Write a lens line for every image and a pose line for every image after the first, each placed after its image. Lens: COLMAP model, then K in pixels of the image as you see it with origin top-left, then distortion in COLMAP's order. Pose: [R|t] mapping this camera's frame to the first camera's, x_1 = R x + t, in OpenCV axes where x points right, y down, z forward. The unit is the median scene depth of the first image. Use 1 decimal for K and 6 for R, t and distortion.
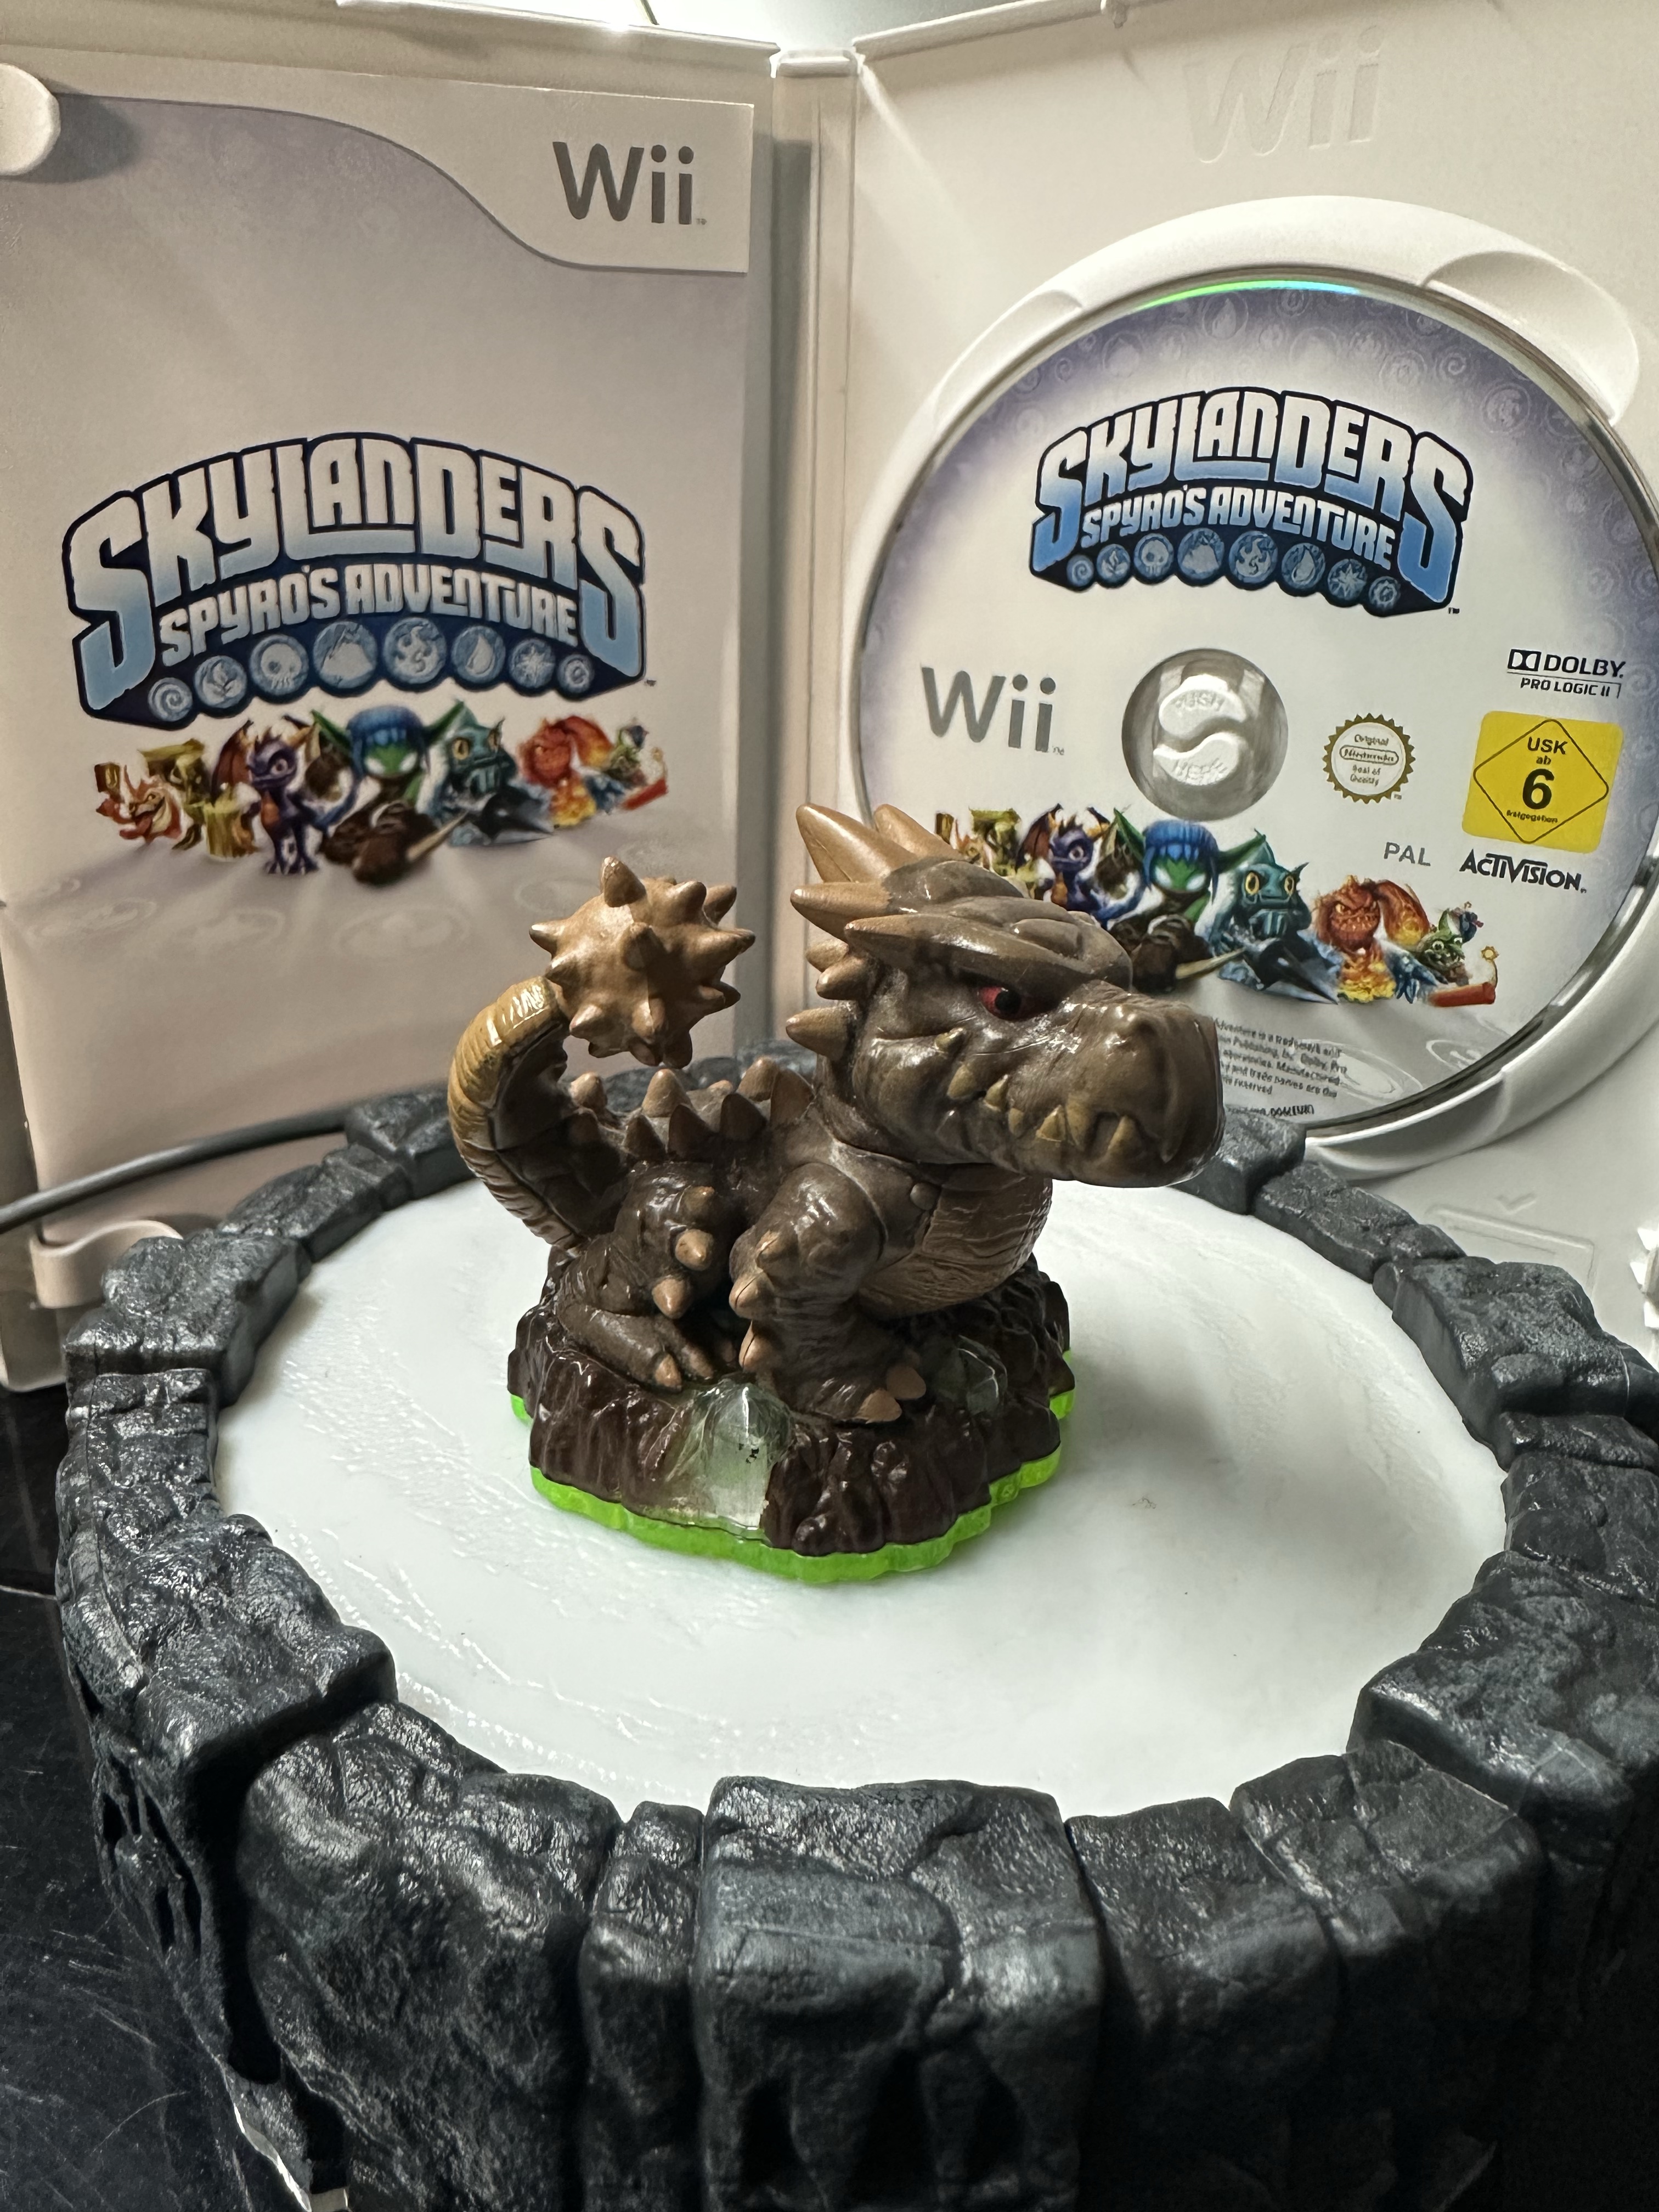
lens RADIAL K [[1540.1, 0, 707.0], [0, 1540.1, 1023.1], [0, 0, 1]] dist [-0.000804, -0.003456]
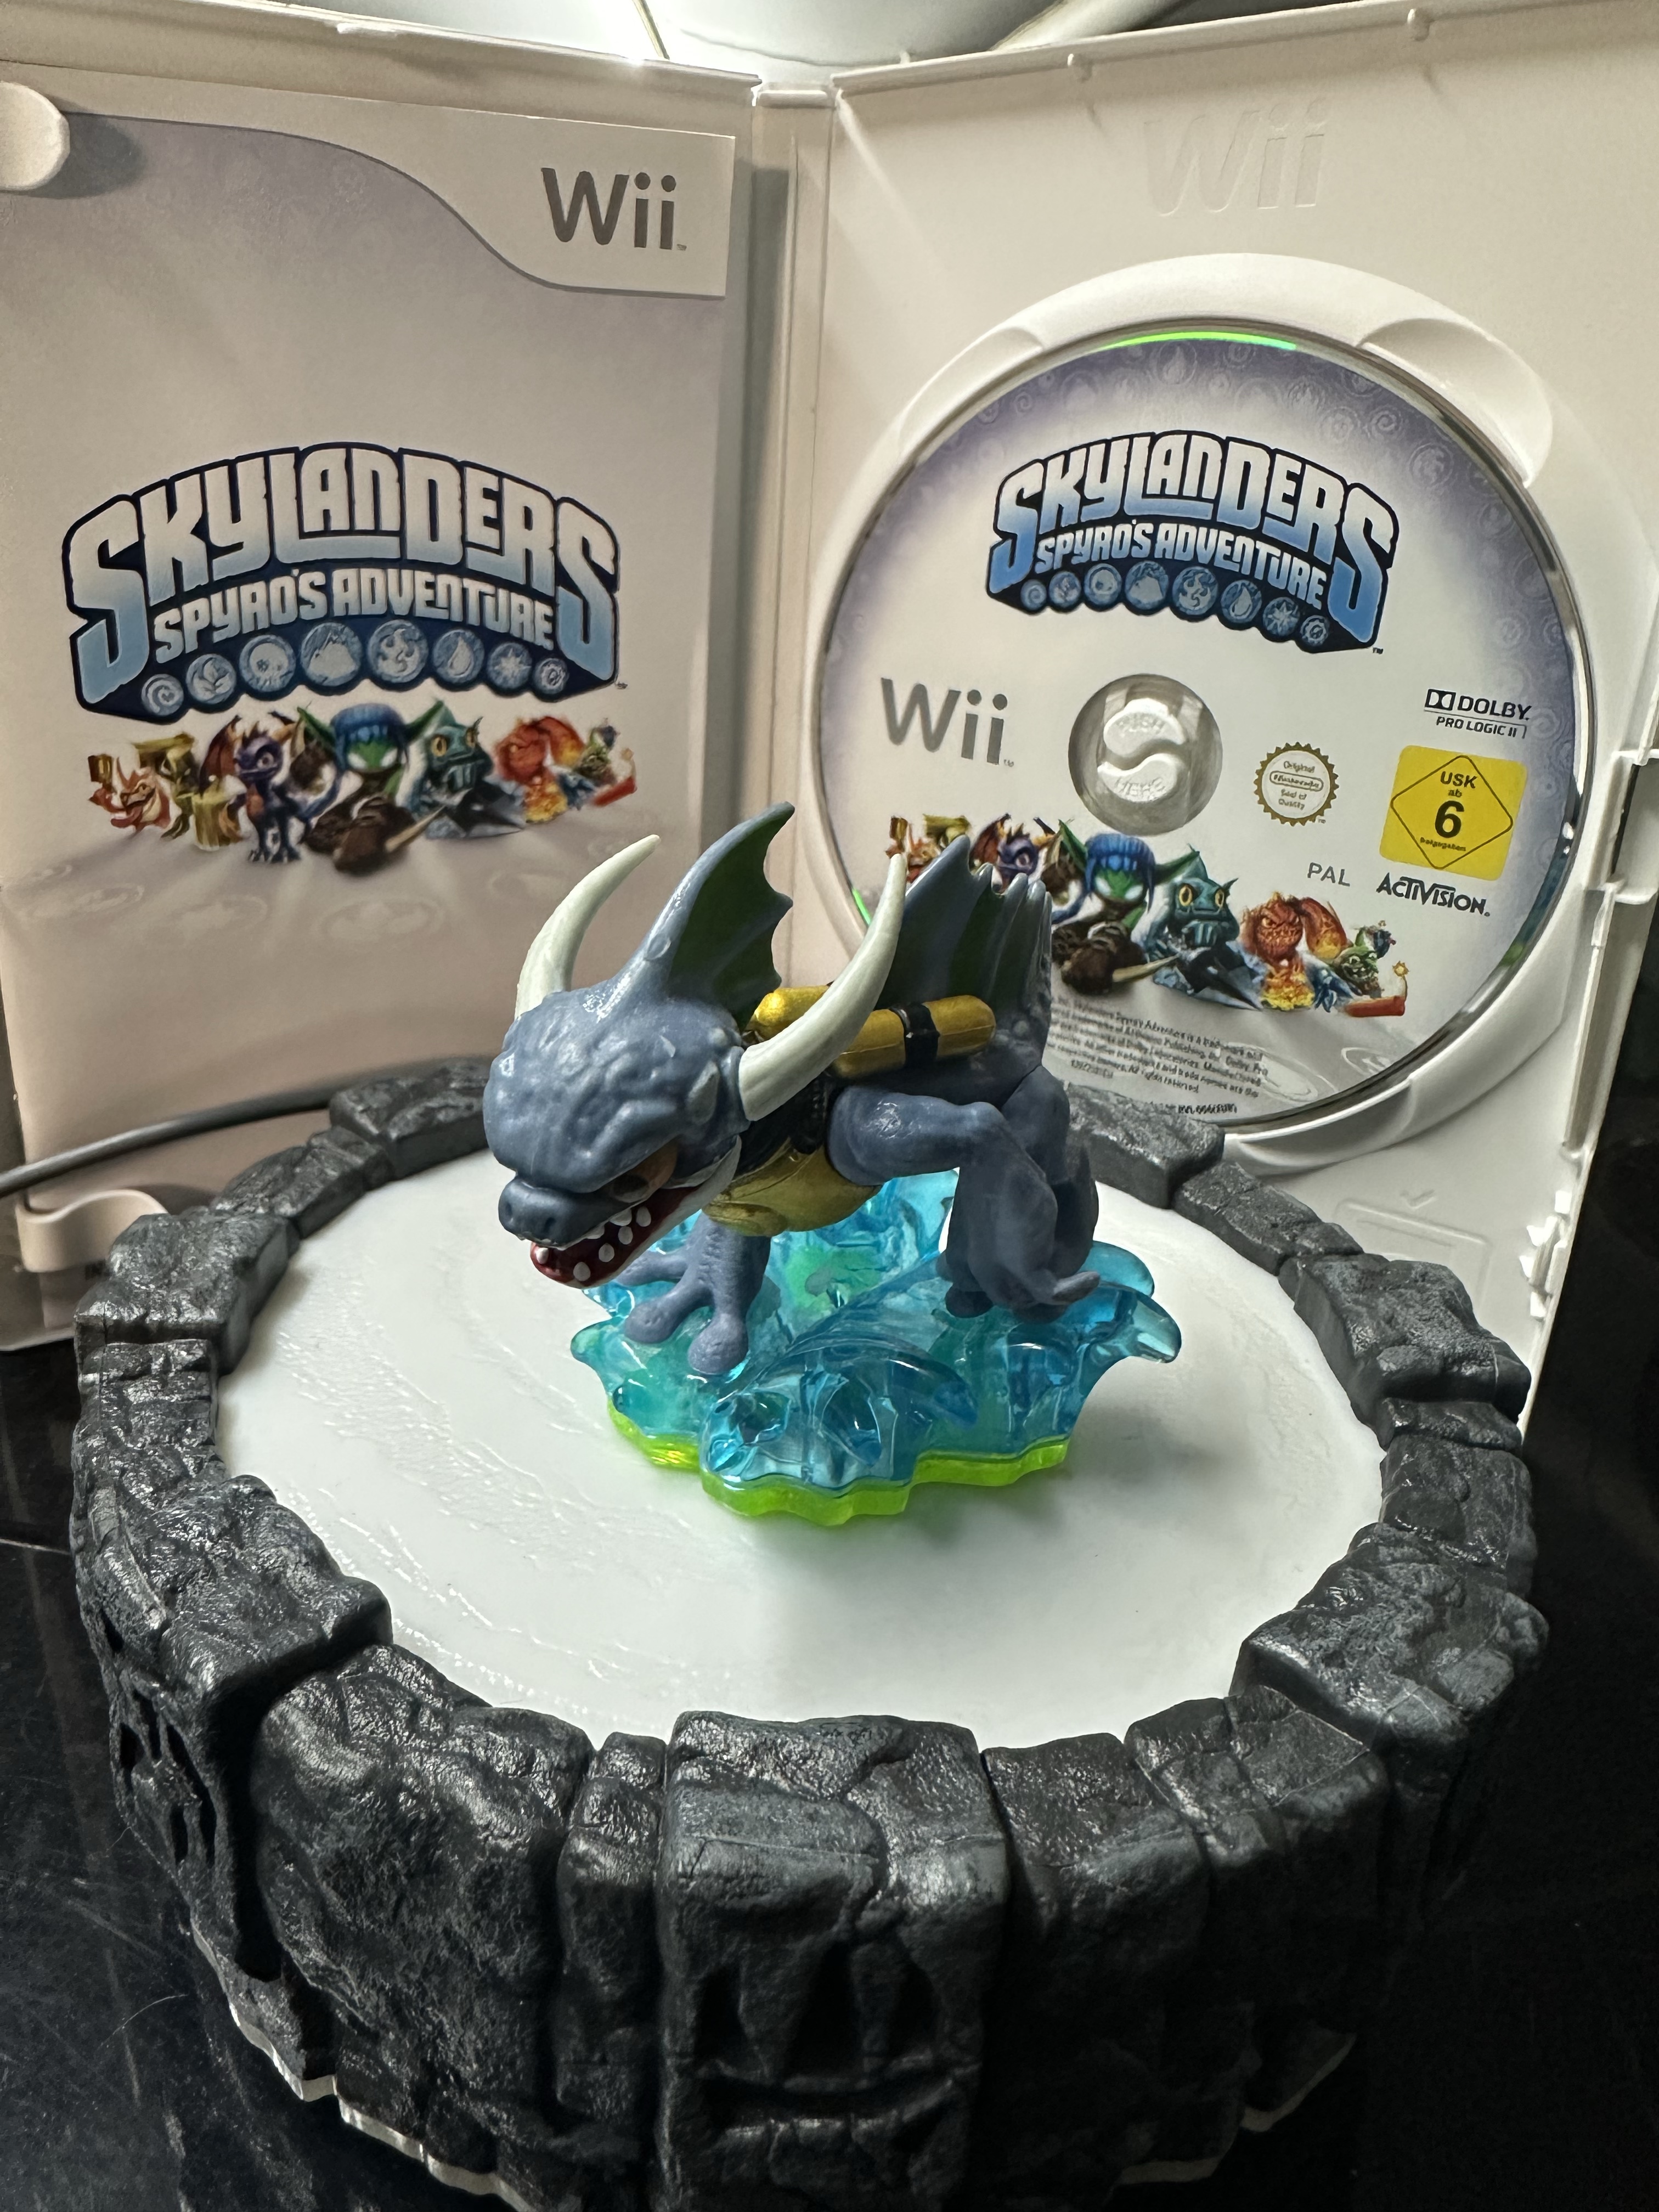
lens RADIAL K [[1688.9, 0, 679.0], [0, 1688.9, 975.8], [0, 0, 1]] dist [-0.007822, 0.006686]
pose [[0.999385, 0.021130, 0.027967, -0.028649], [-0.022031, 0.999235, 0.032304, -0.068303], [-0.027263, -0.032900, 0.999087, -0.165176]]
